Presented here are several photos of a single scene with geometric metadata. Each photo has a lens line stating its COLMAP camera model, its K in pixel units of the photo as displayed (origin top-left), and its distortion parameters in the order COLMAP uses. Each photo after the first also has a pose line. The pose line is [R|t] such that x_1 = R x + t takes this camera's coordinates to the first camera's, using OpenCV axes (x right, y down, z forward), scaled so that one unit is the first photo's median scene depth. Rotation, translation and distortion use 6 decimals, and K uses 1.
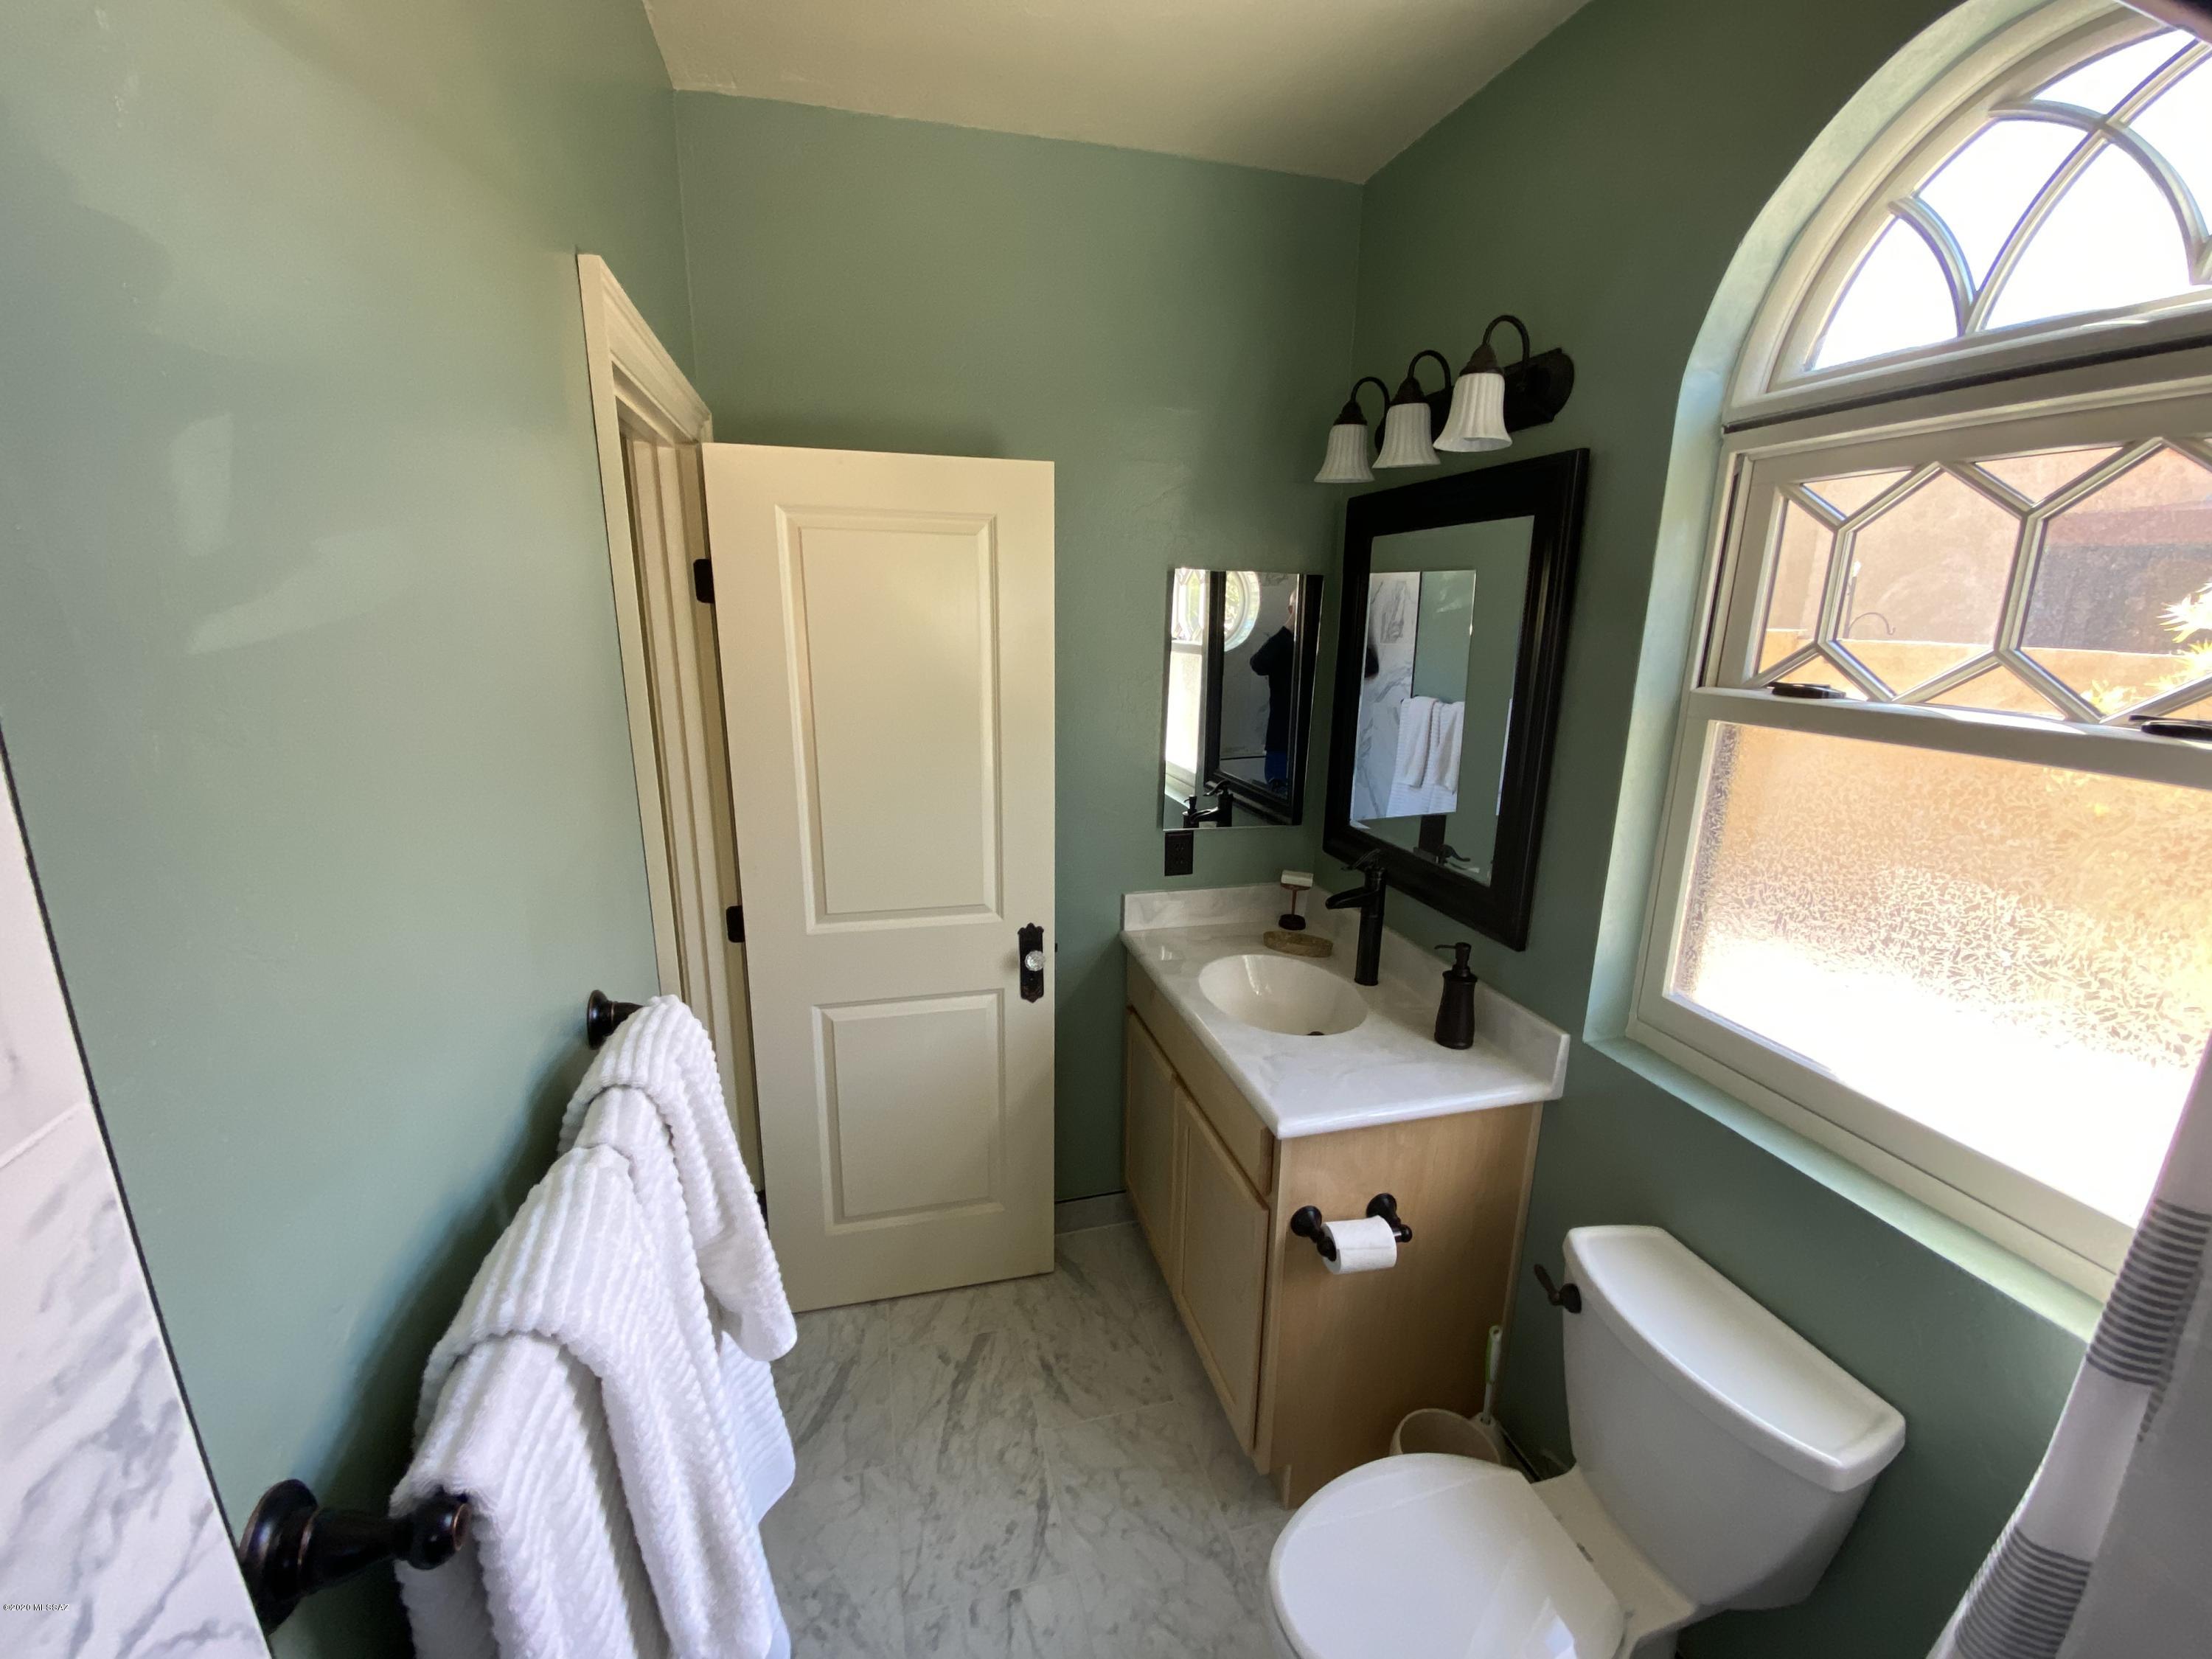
lens RADIAL K [[899.1, 0, 1106.0], [0, 899.1, 829.5], [0, 0, 1]] dist [-0.000325, -0.011492]
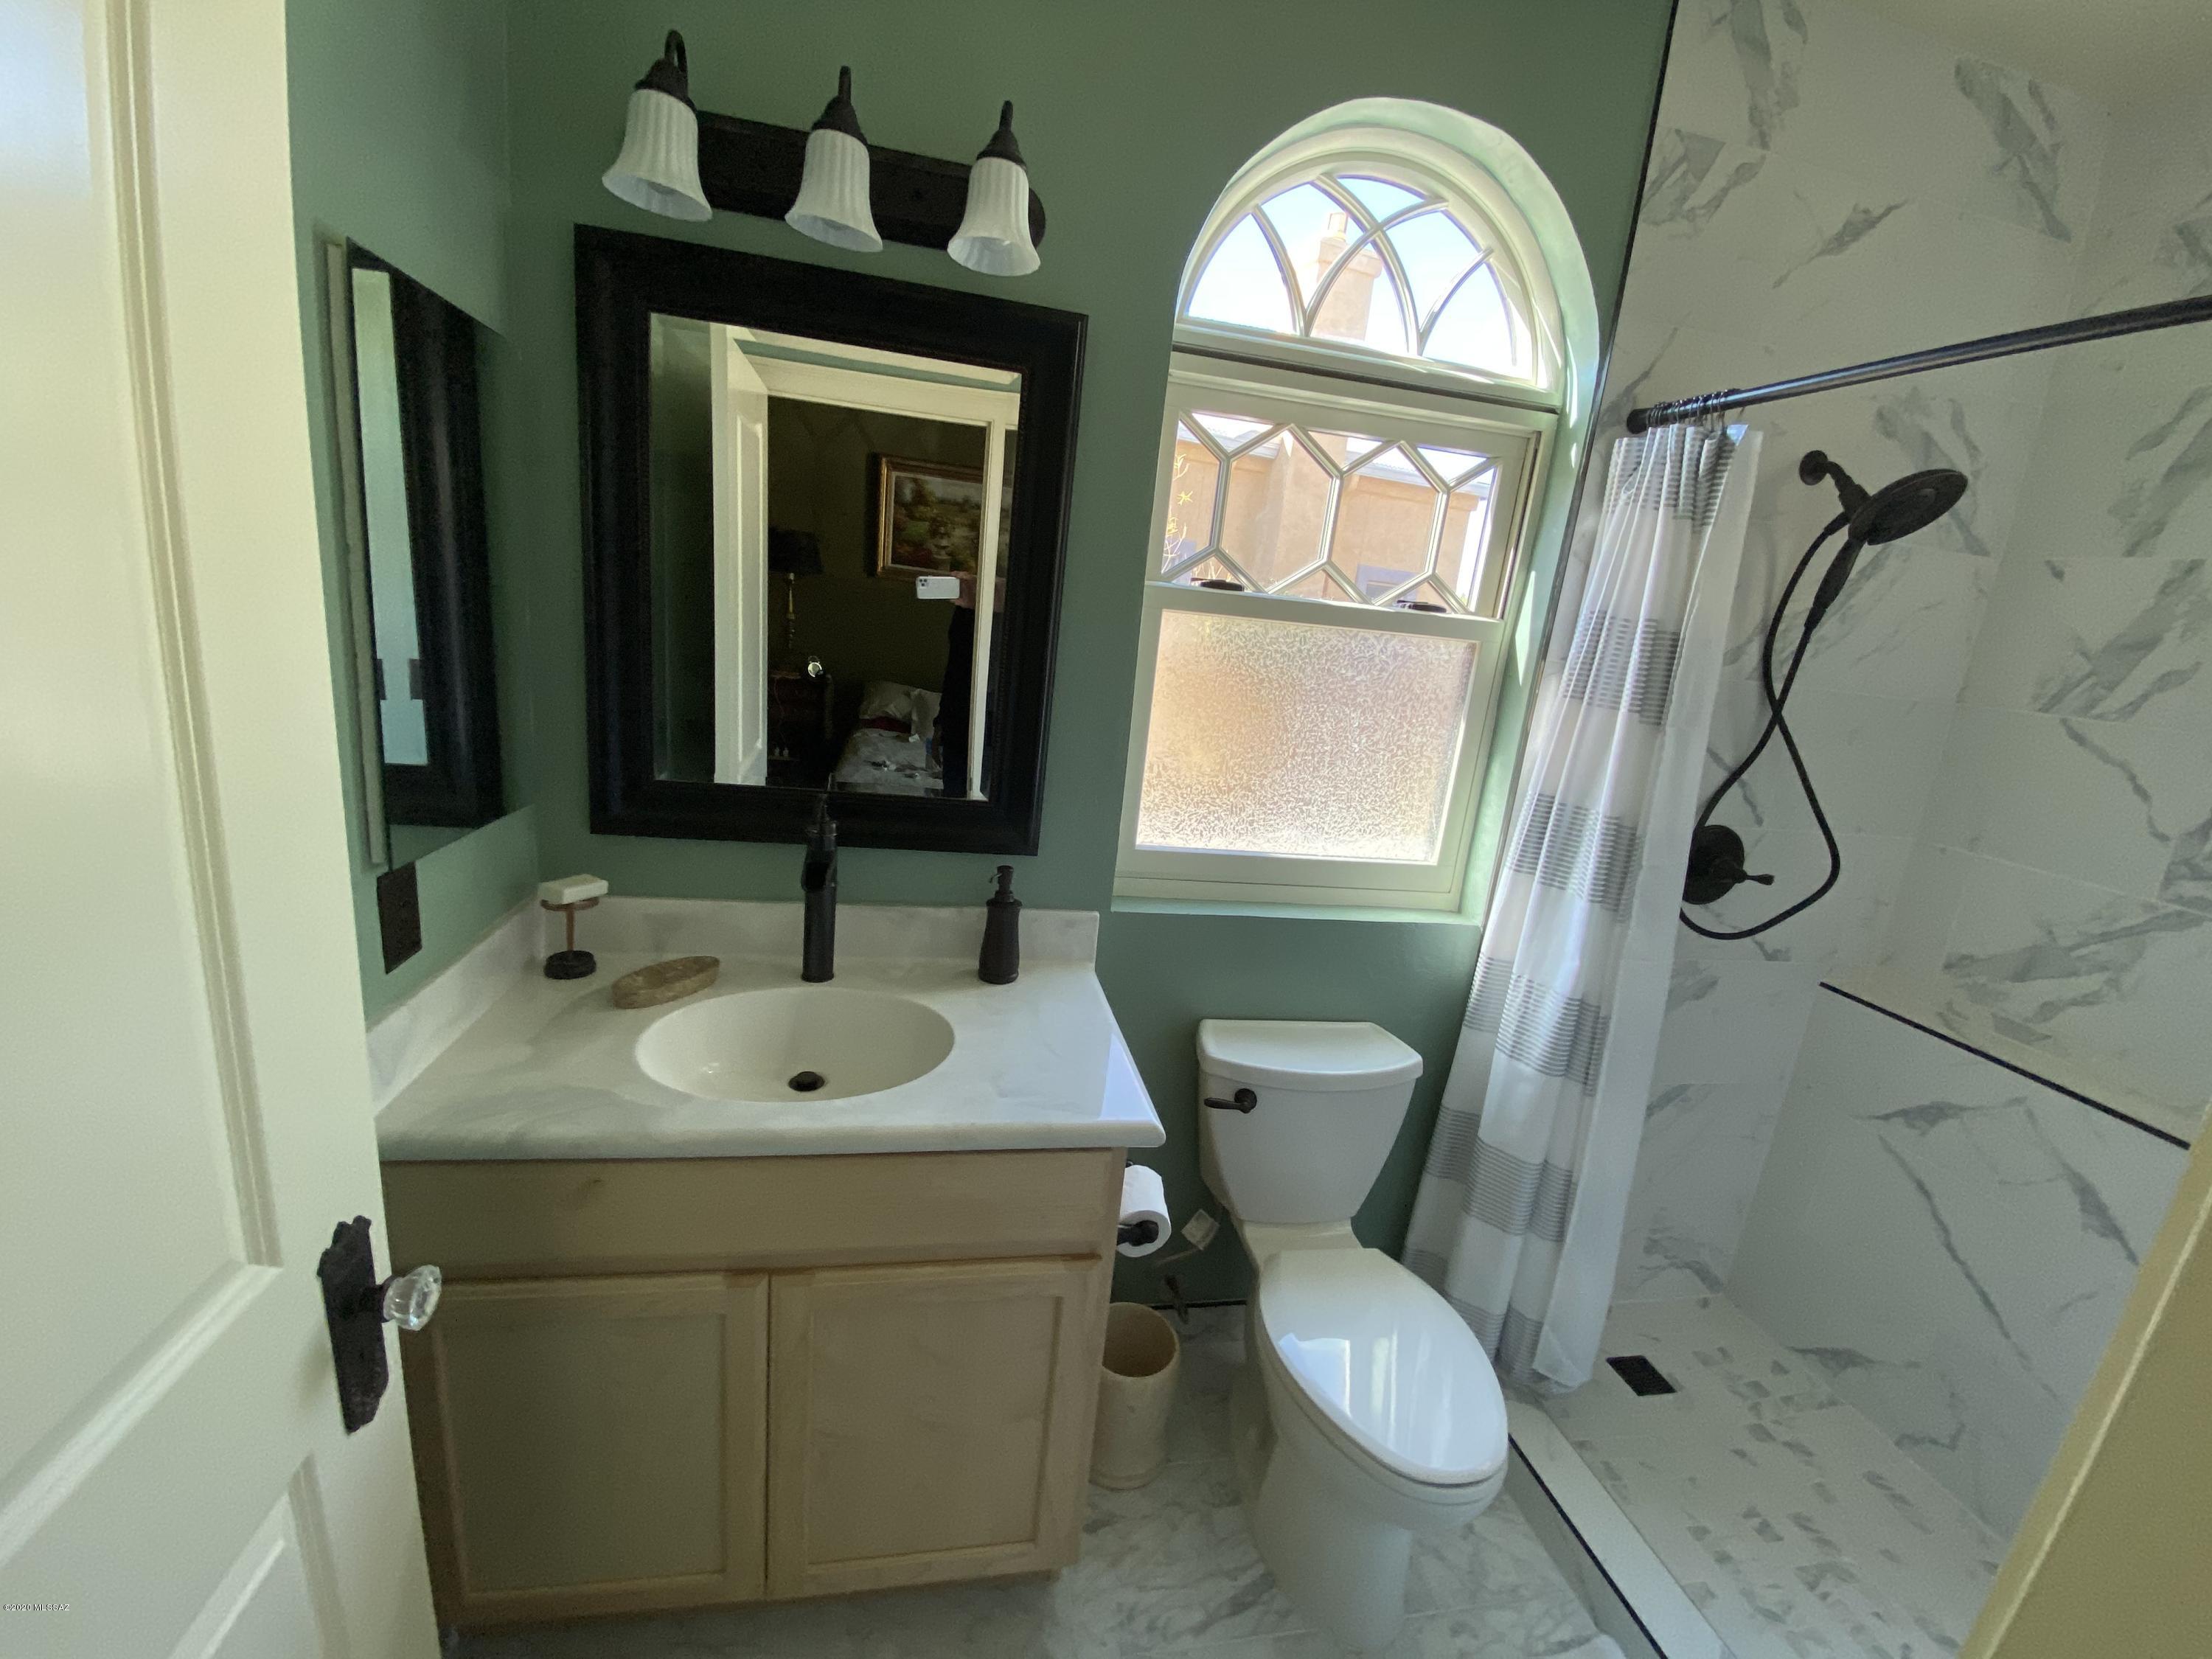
lens RADIAL K [[899.1, 0, 1106.0], [0, 899.1, 829.5], [0, 0, 1]] dist [-0.000325, -0.011492]
pose [[0.066283, -0.244506, 0.967380, -0.477599], [0.129751, 0.963392, 0.234608, -0.112238], [-0.989329, 0.109968, 0.095581, 0.874891]]
